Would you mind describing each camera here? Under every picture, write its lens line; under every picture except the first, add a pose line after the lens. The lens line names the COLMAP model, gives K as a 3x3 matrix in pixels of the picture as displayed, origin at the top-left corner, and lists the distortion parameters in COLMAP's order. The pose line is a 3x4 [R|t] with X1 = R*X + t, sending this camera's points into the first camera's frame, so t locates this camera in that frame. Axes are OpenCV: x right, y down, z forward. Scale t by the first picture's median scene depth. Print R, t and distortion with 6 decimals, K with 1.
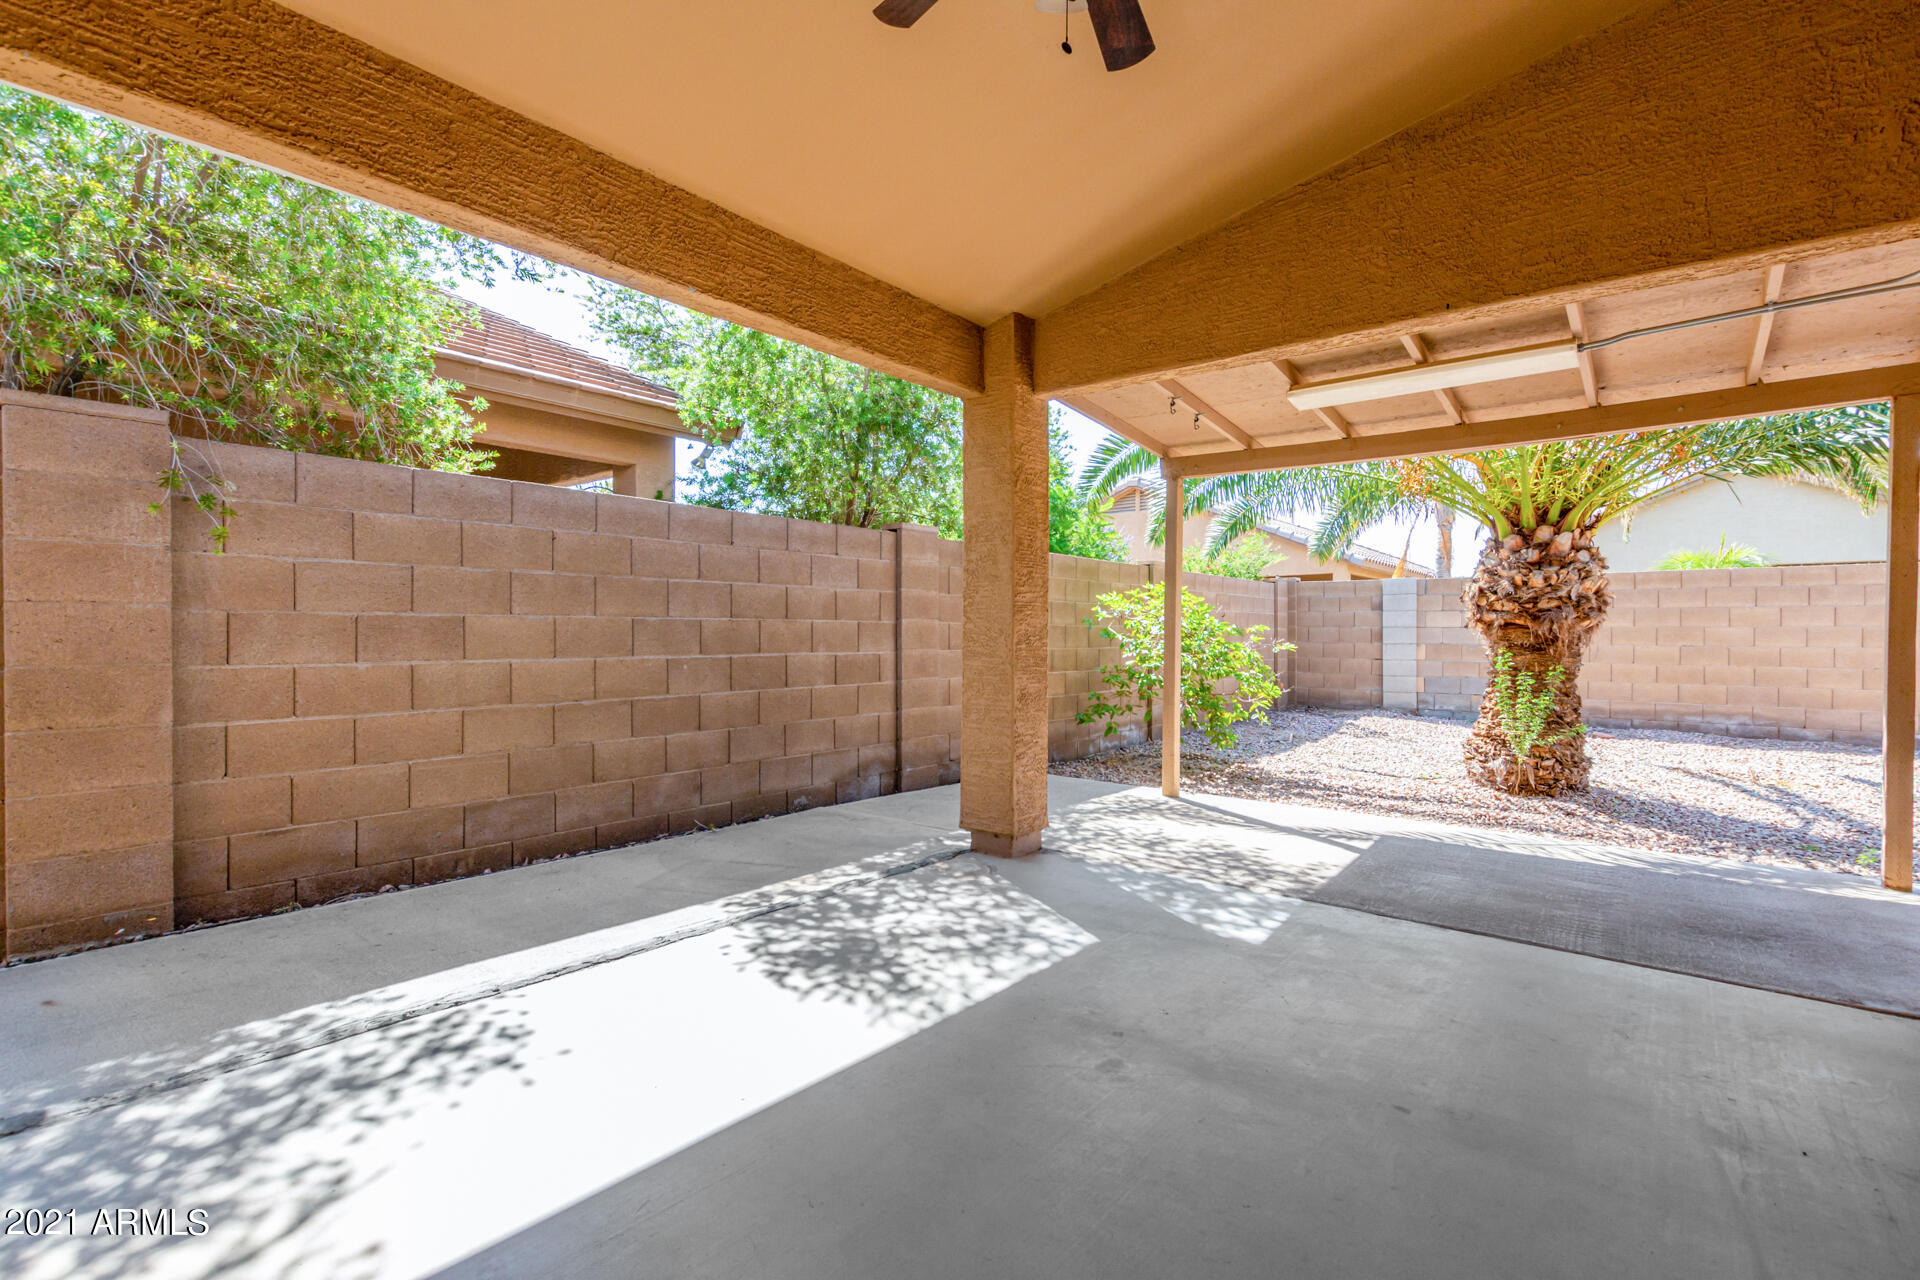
lens RADIAL K [[889.5, 0, 970.9], [0, 889.5, 639.9], [0, 0, 1]] dist [0.002142, -0.003900]
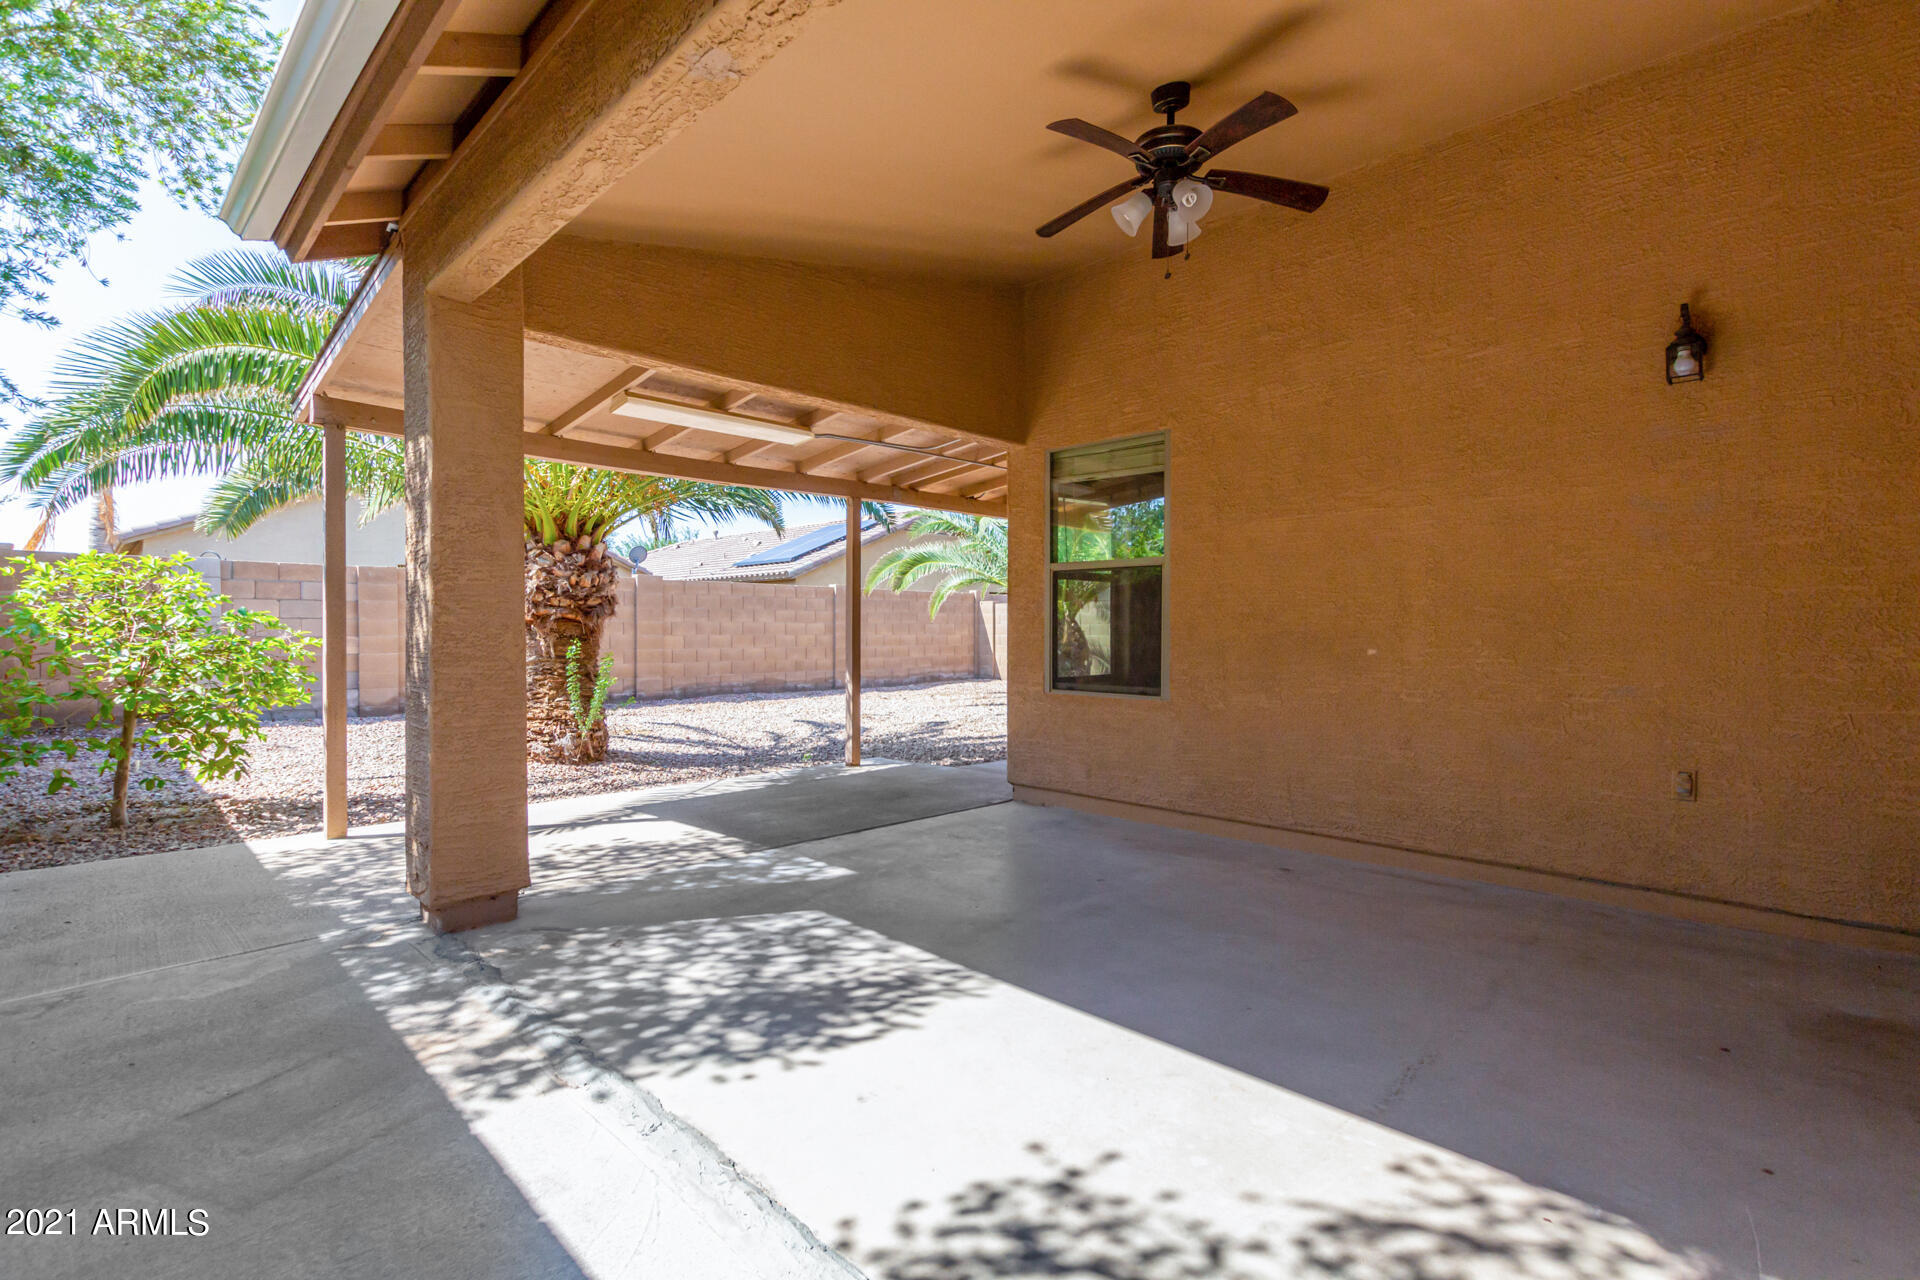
lens RADIAL K [[889.5, 0, 970.9], [0, 889.5, 639.9], [0, 0, 1]] dist [0.002142, -0.003900]
pose [[0.094048, -0.017935, 0.995406, -0.838126], [0.006640, 0.999827, 0.017387, -0.010859], [-0.995546, 0.004974, 0.094151, 0.648735]]
